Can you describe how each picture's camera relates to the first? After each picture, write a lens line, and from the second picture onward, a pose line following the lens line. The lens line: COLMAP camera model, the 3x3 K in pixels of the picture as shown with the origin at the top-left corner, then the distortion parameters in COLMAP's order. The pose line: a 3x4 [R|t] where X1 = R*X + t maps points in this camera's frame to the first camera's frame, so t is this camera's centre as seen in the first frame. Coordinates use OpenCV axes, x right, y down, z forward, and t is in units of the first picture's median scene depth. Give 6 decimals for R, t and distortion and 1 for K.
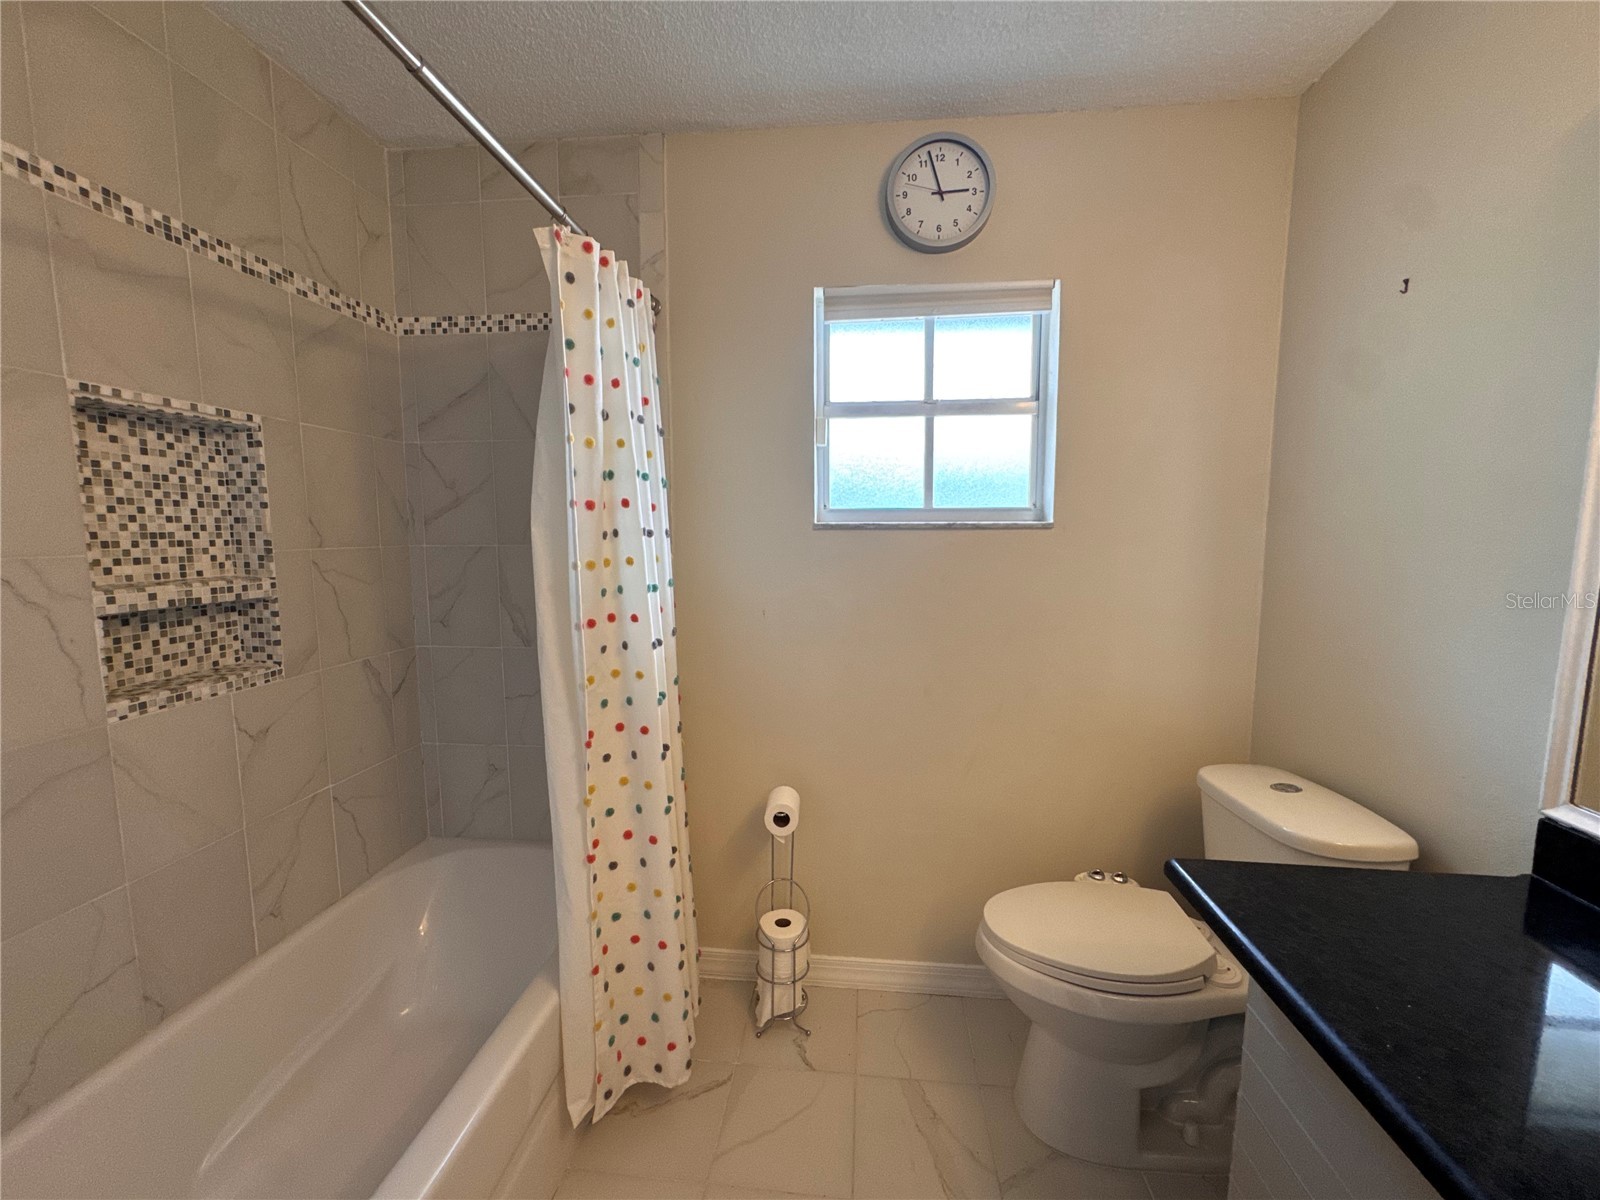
lens RADIAL K [[638.9, 0, 799.5], [0, 638.9, 599.9], [0, 0, 1]] dist [-0.002700, 0.000159]
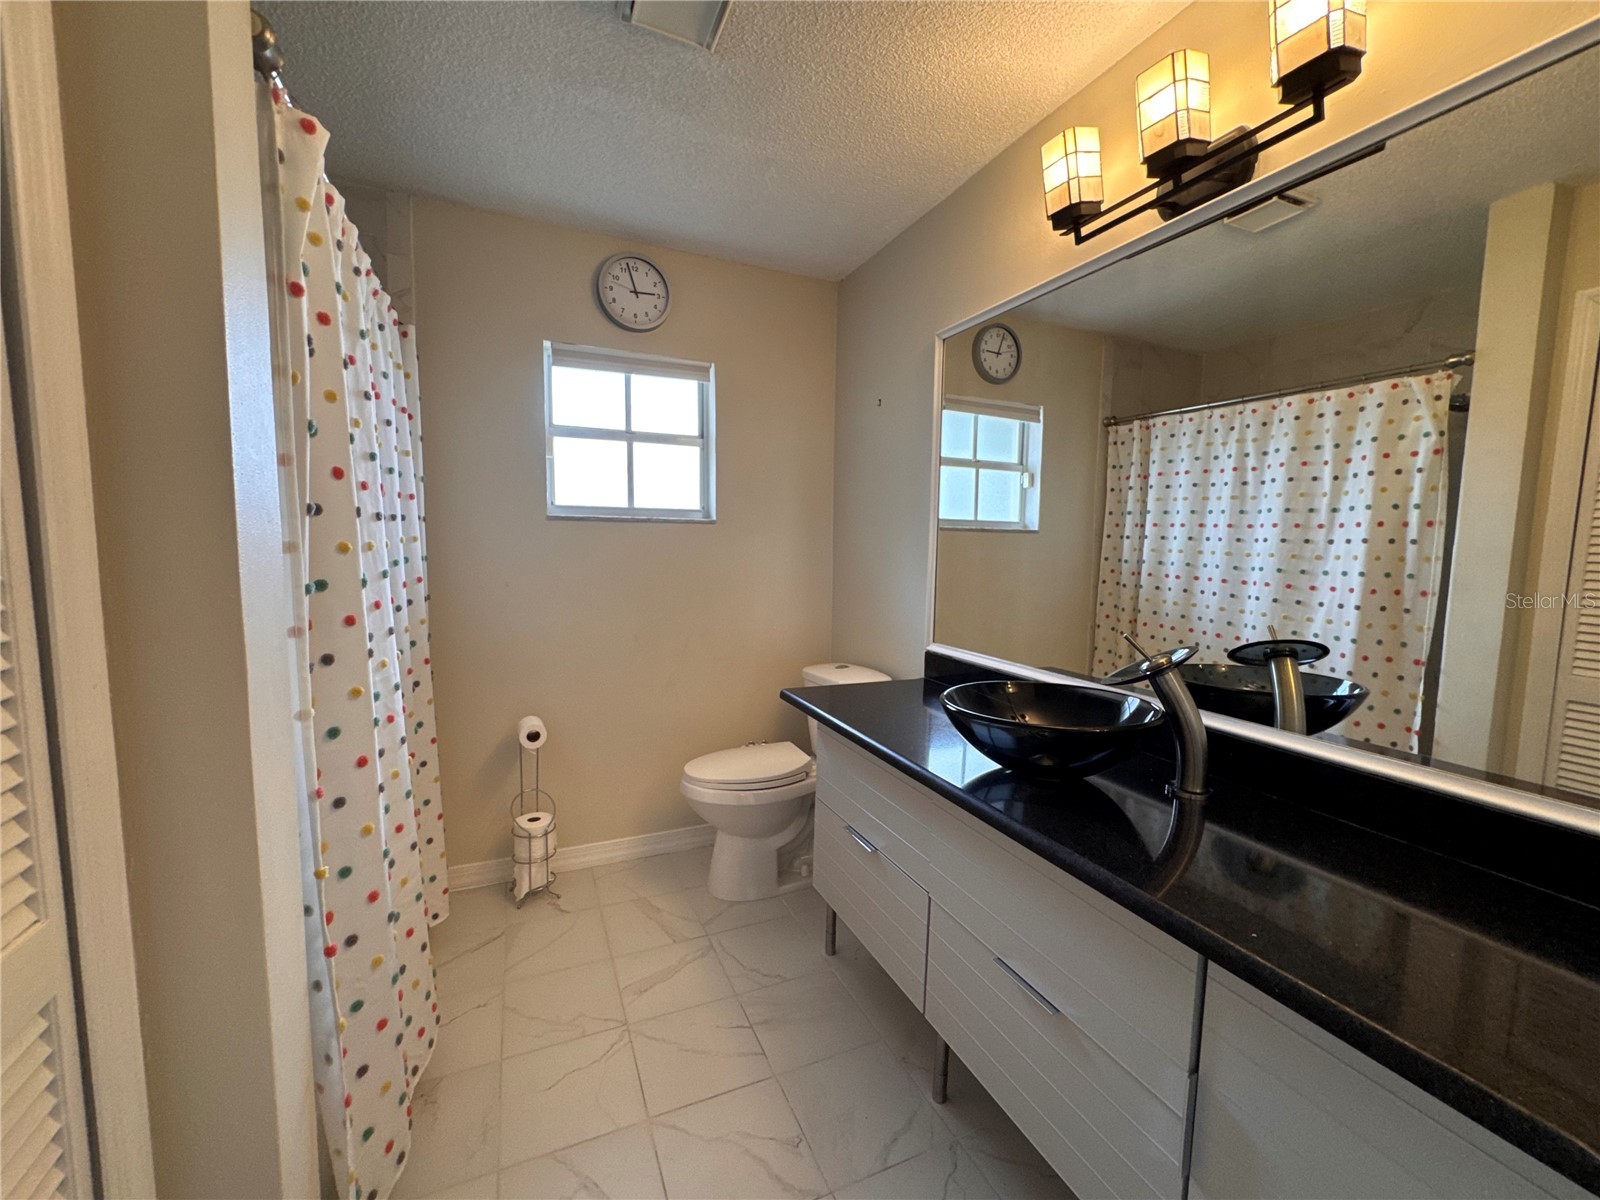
lens RADIAL K [[638.9, 0, 795.4], [0, 638.9, 597.8], [0, 0, 1]] dist [-0.002700, 0.000159]
pose [[0.869029, -0.029561, 0.493878, -0.197754], [0.038539, 0.999225, -0.008004, 0.086023], [-0.493259, 0.025989, 0.869494, -0.421333]]
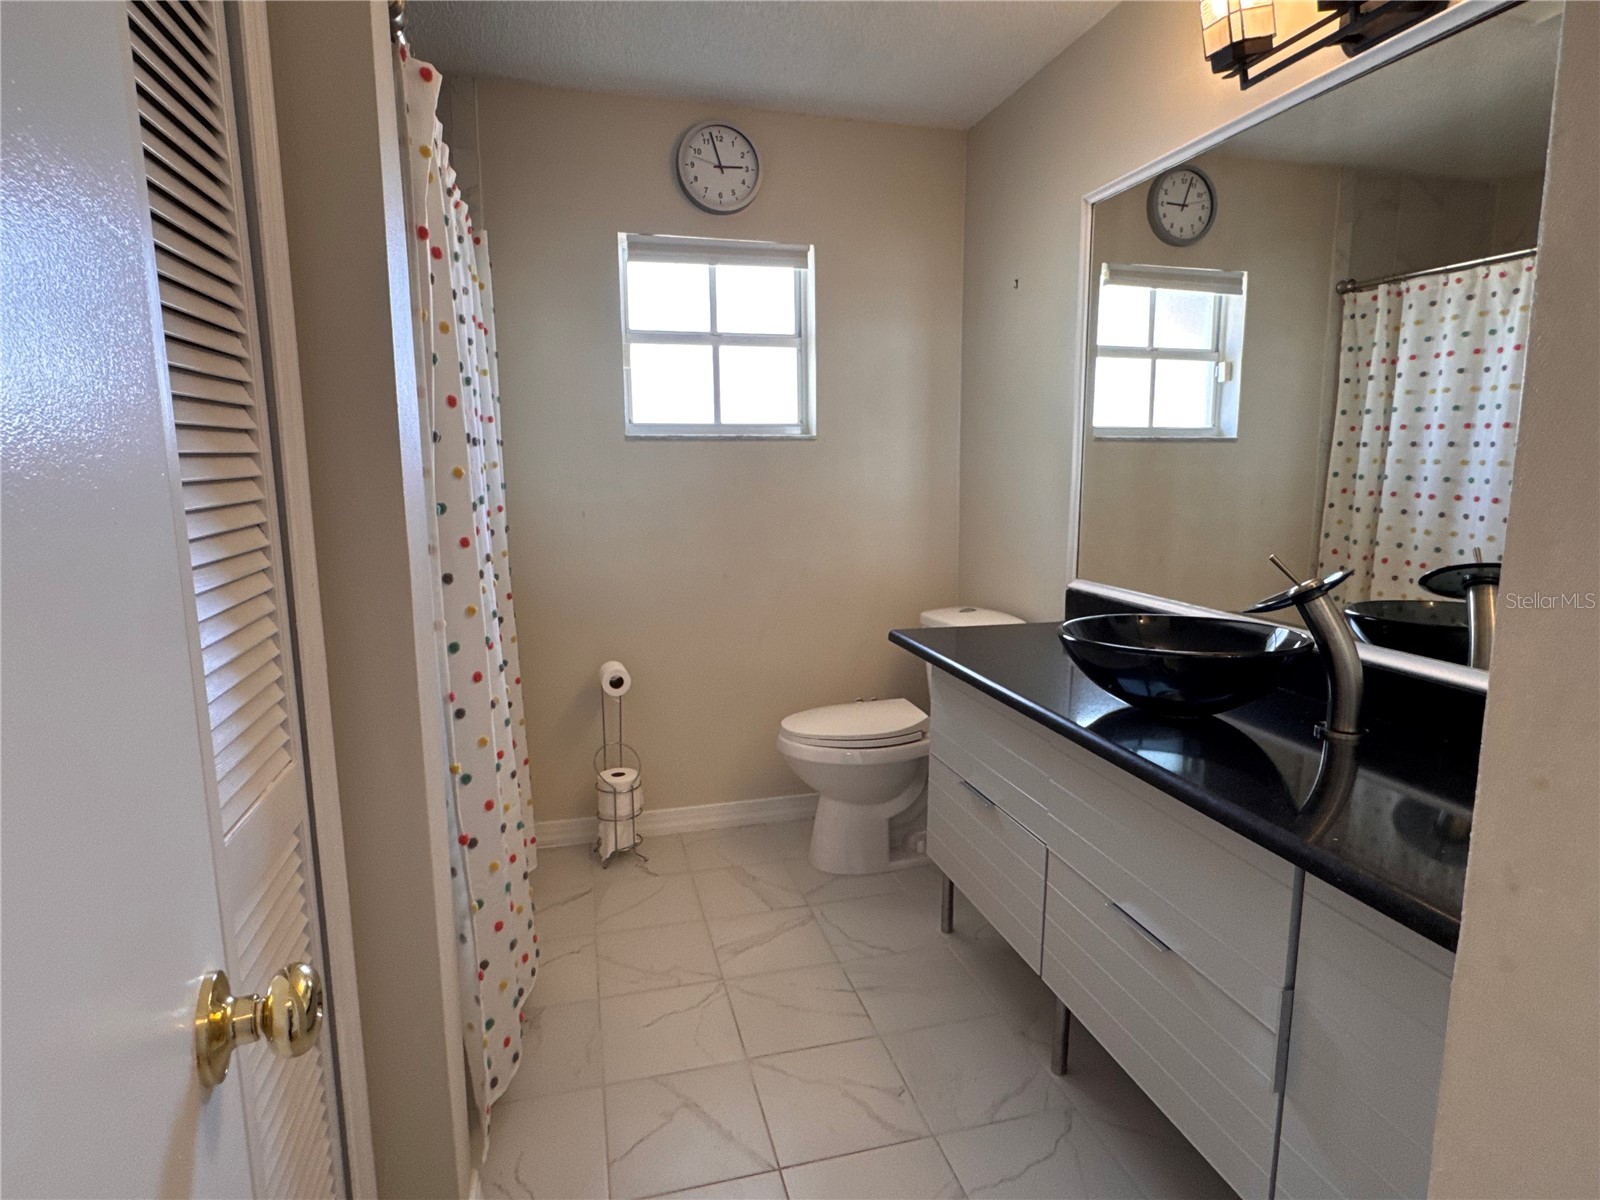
lens RADIAL K [[862.0, 0, 796.4], [0, 862.0, 589.1], [0, 0, 1]] dist [0.000426, -0.001363]
pose [[0.934854, -0.056128, 0.350567, -0.264630], [0.043841, 0.998117, 0.042894, 0.111756], [-0.352314, -0.024731, 0.935555, -0.616436]]
